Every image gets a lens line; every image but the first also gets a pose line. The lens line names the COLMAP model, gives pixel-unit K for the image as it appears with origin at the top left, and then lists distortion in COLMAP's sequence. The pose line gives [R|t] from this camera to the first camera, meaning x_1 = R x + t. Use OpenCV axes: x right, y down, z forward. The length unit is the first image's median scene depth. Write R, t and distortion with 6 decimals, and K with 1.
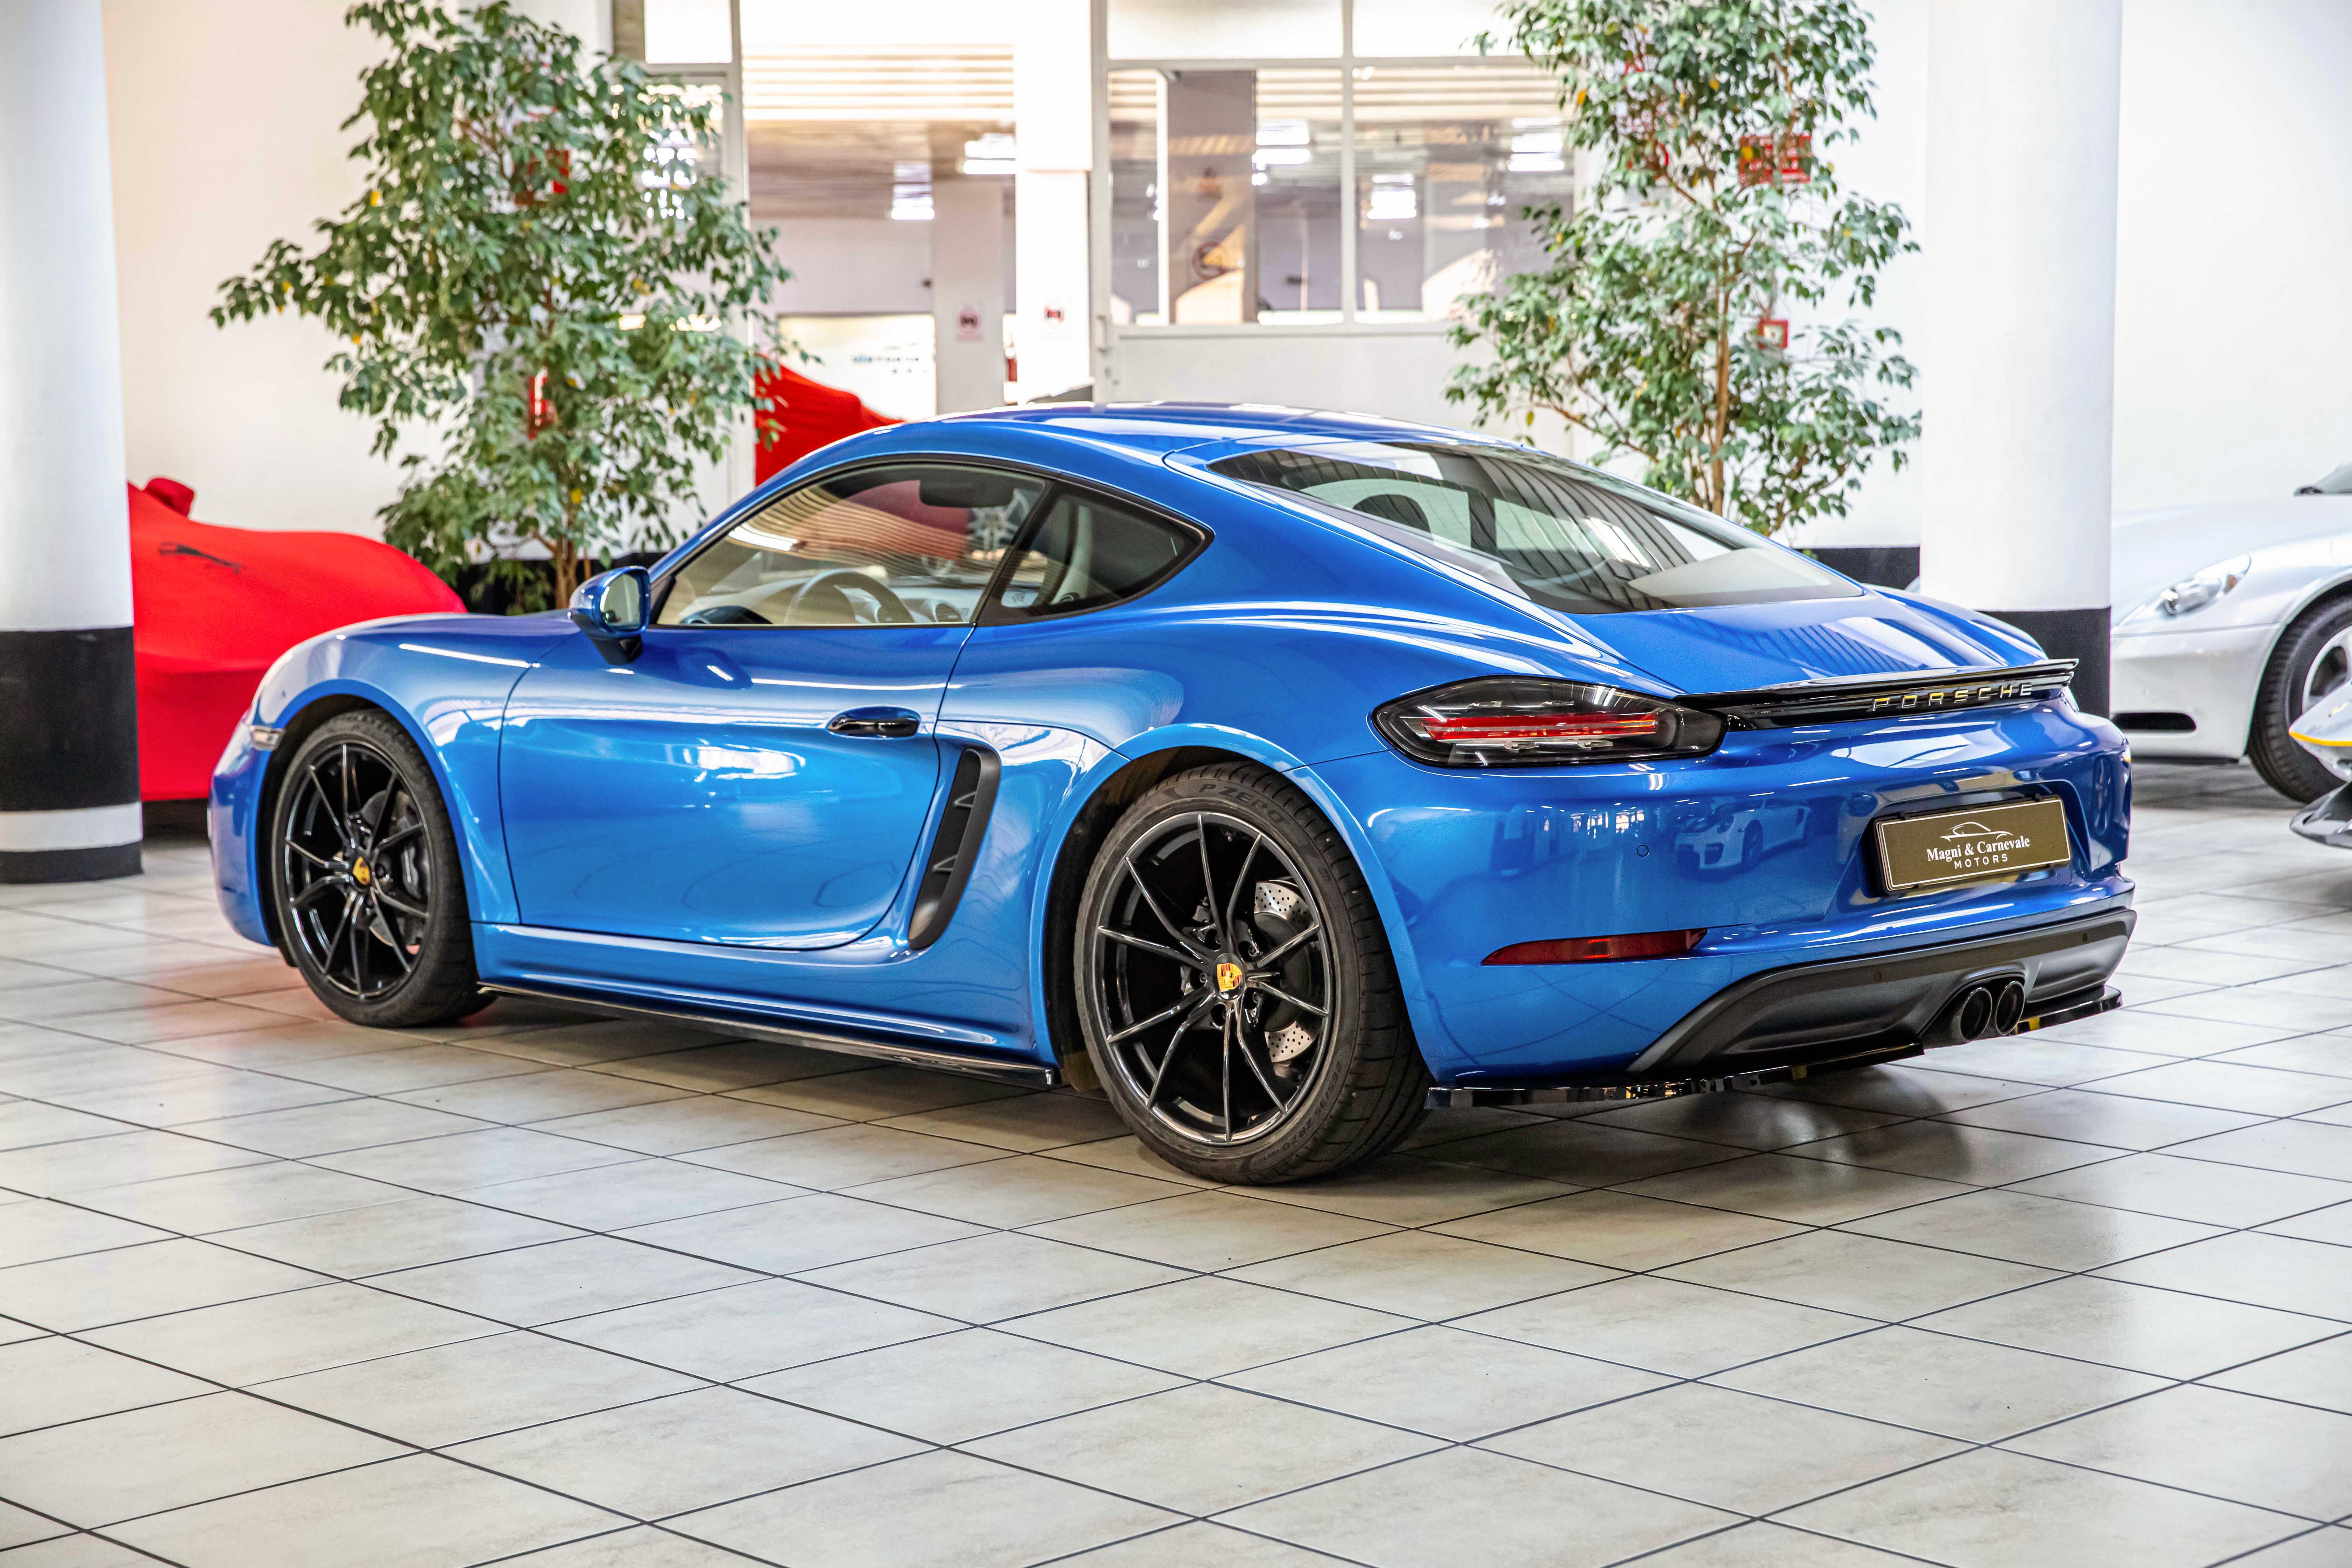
lens RADIAL K [[3792.2, 0, 1176.0], [0, 3792.2, 784.0], [0, 0, 1]] dist [0.179281, -0.016628]
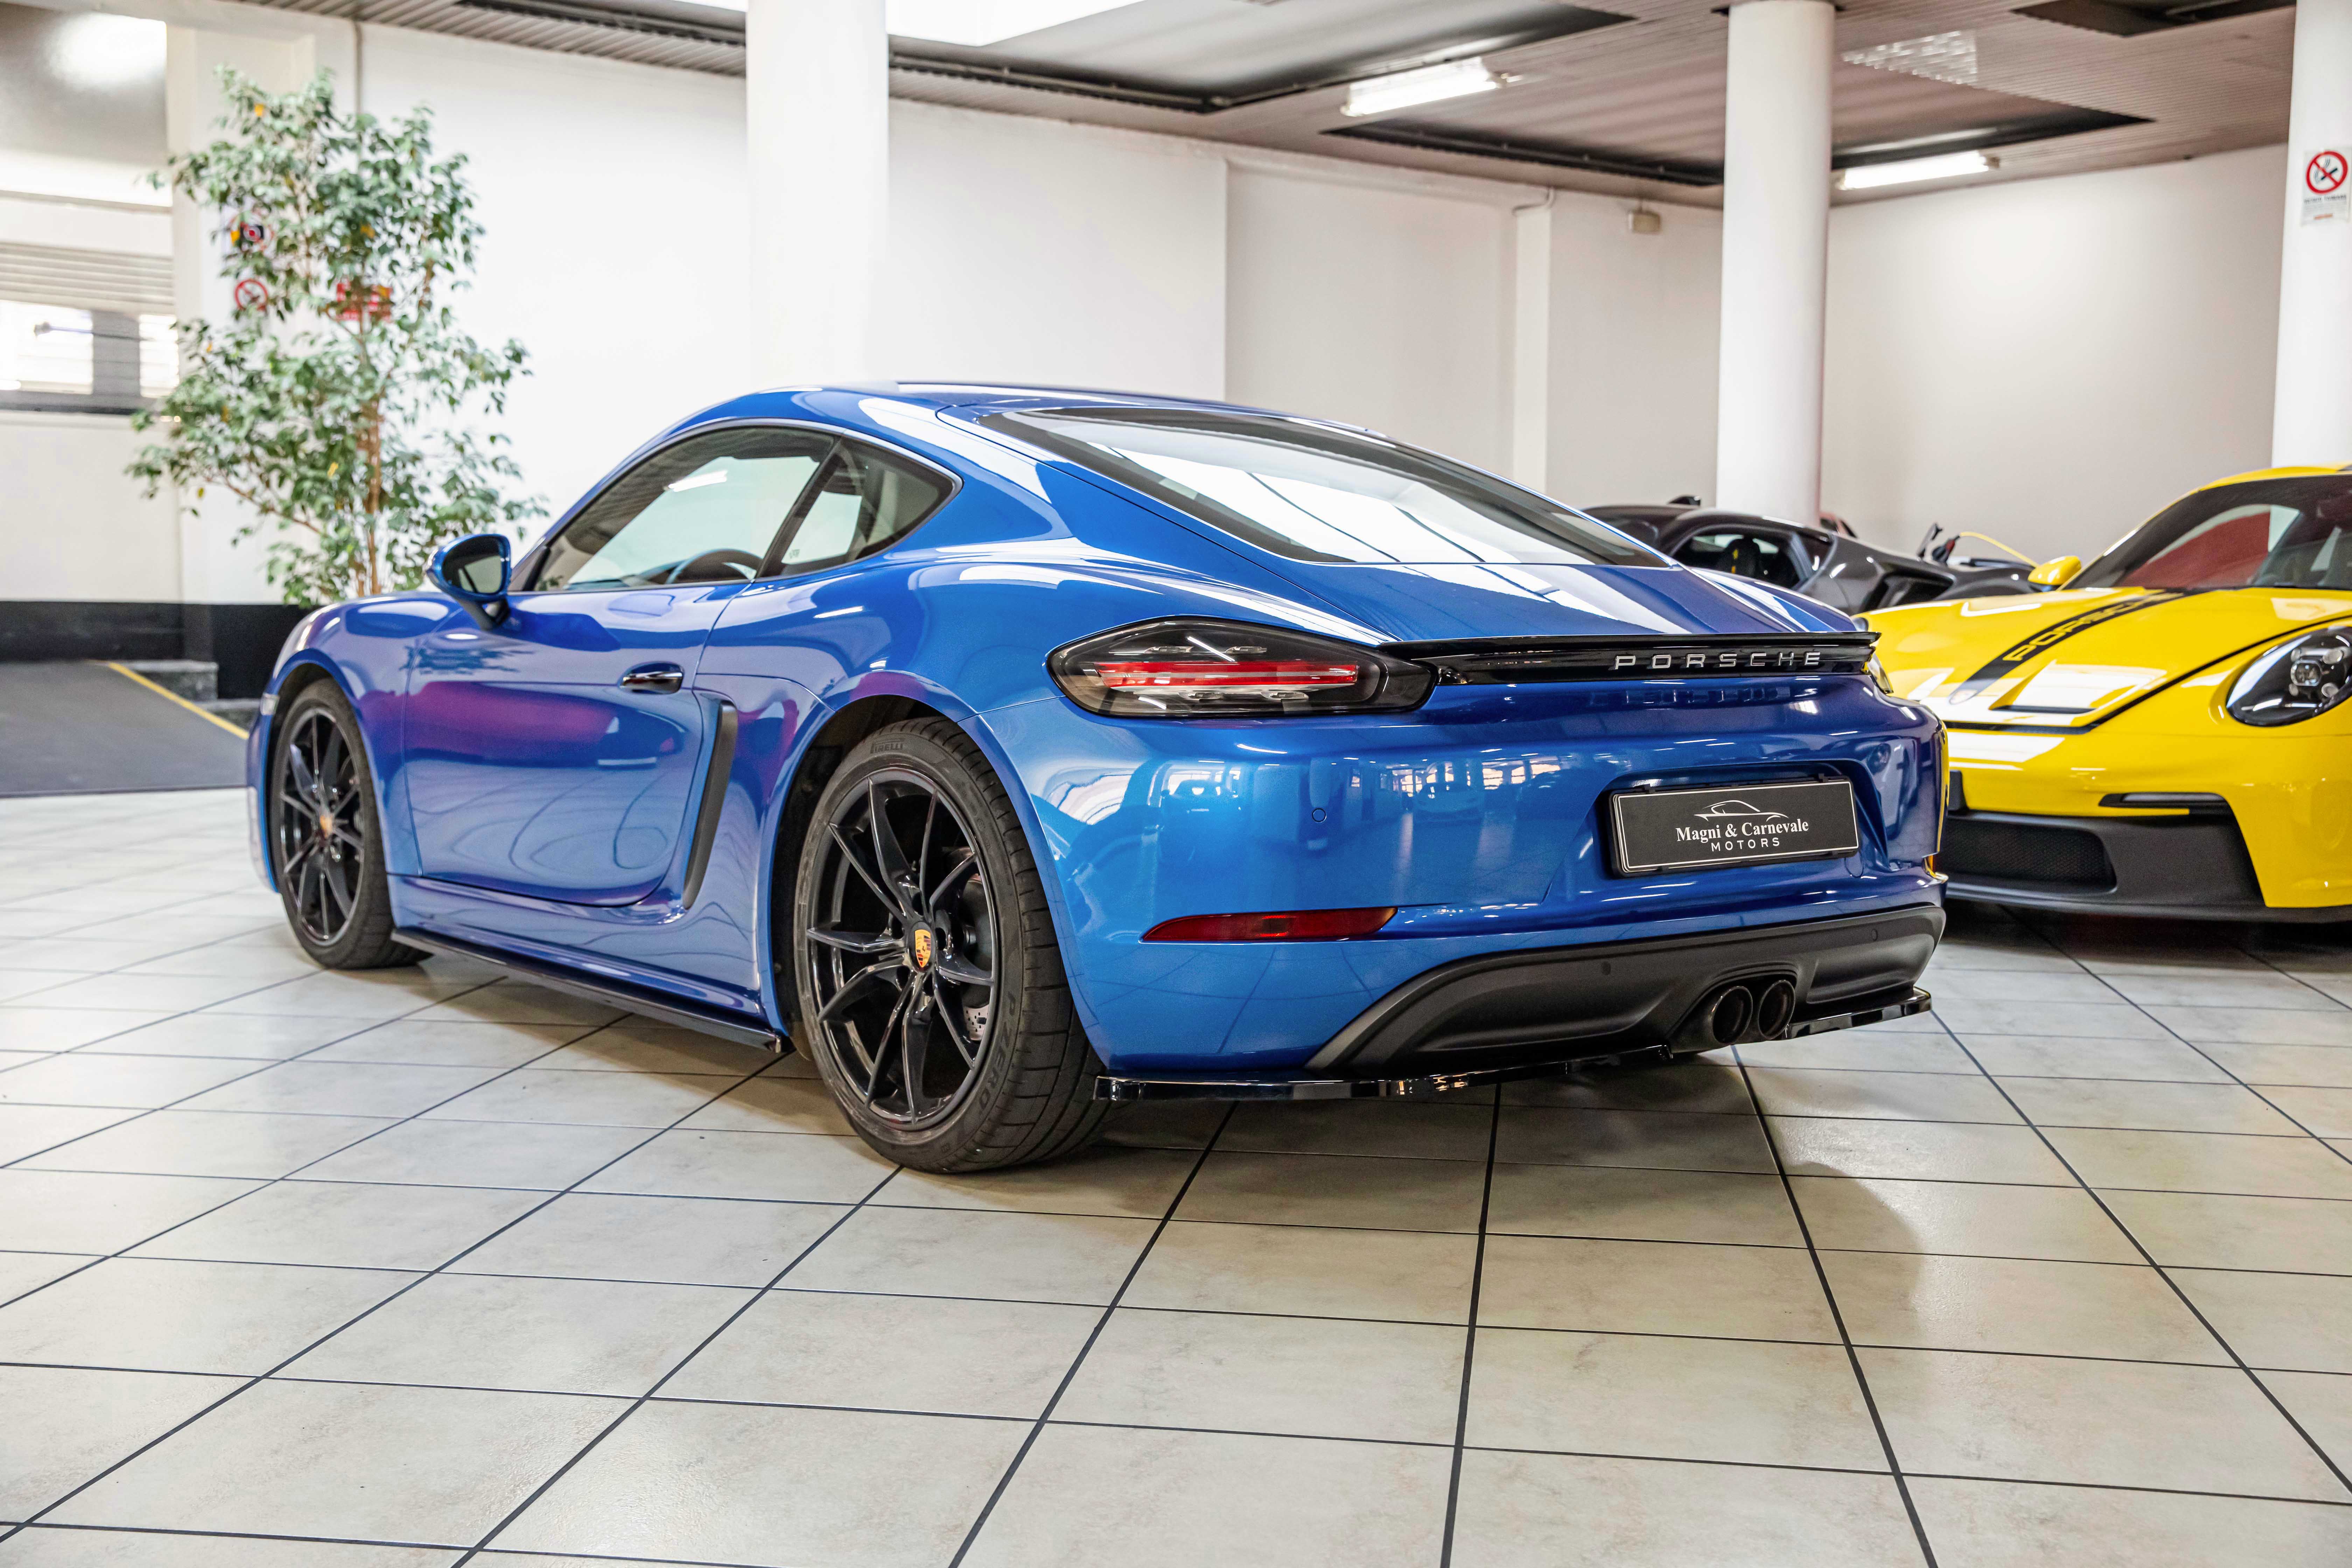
lens RADIAL K [[2559.5, 0, 1176.0], [0, 2559.5, 784.0], [0, 0, 1]] dist [0.008489, 0.011982]
pose [[0.793838, -0.033739, 0.607193, -0.166550], [0.041143, 0.999152, 0.001728, 0.009019], [-0.606736, 0.023610, 0.794553, 0.162829]]
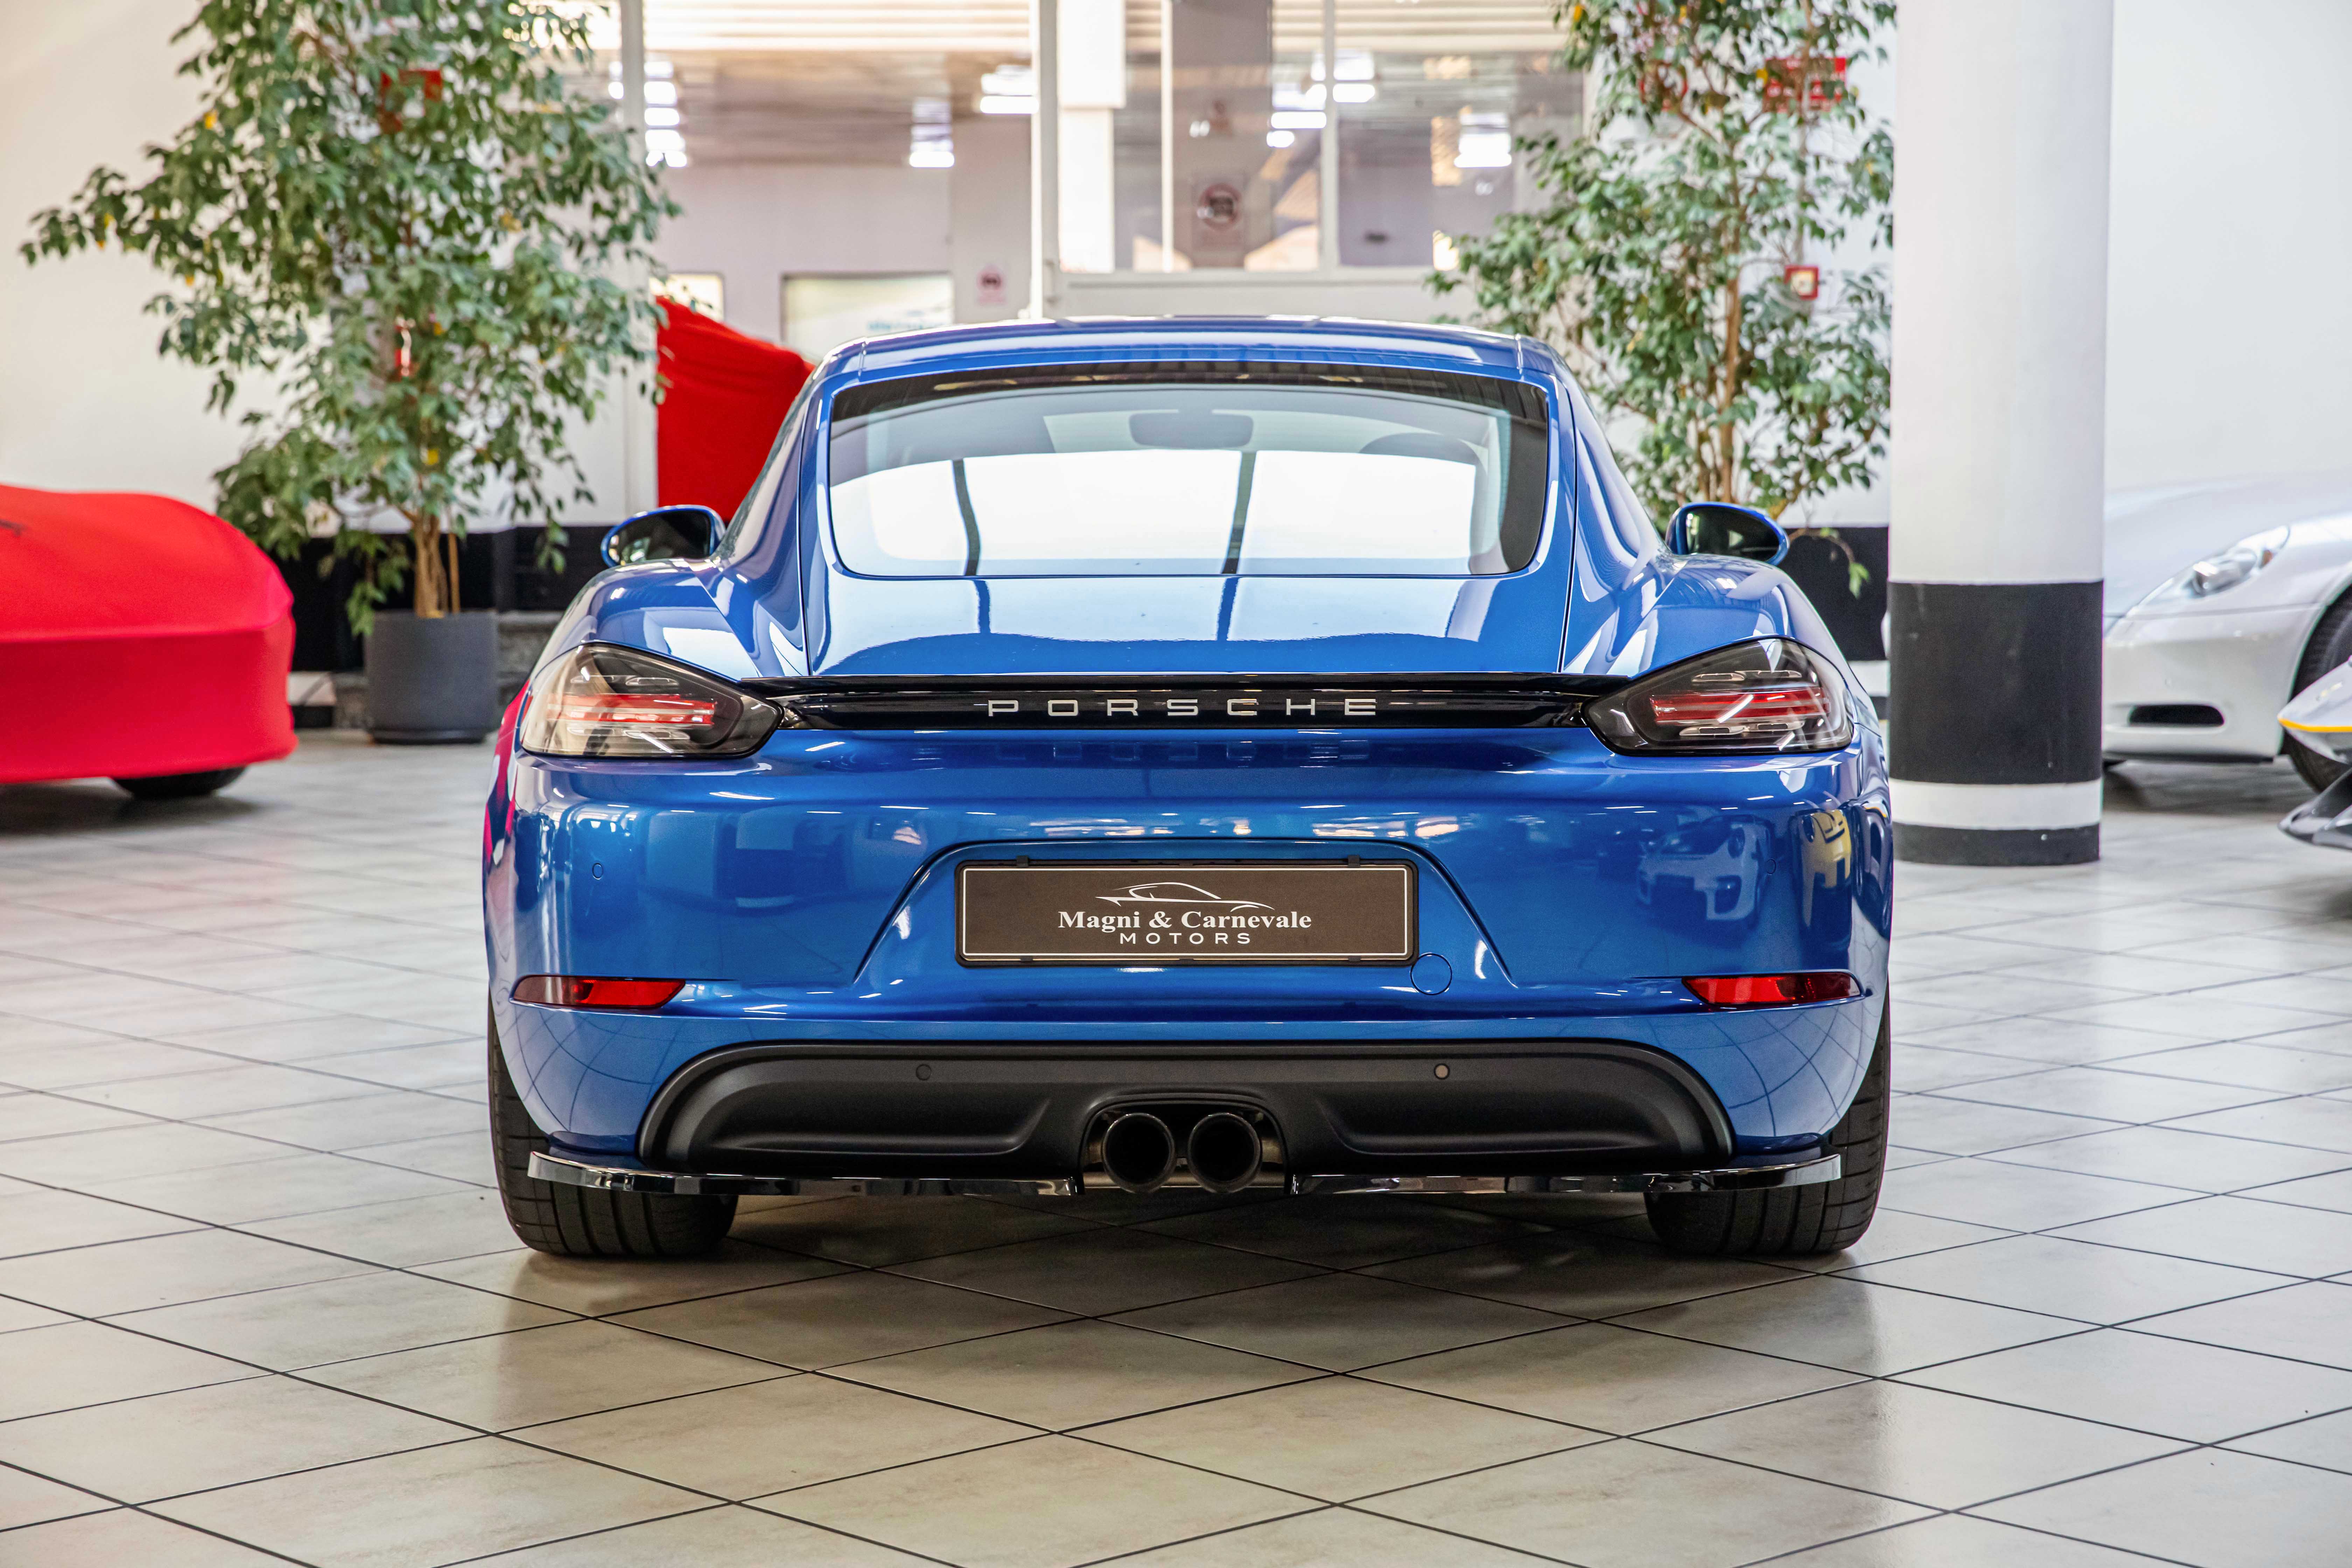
lens RADIAL K [[4370.2, 0, 1176.0], [0, 4370.2, 784.0], [0, 0, 1]] dist [0.214855, 0.201980]
pose [[0.999625, 0.006126, -0.026688, 0.042667], [-0.006380, 0.999935, -0.009434, 0.008786], [0.026628, 0.009601, 0.999599, -0.017988]]
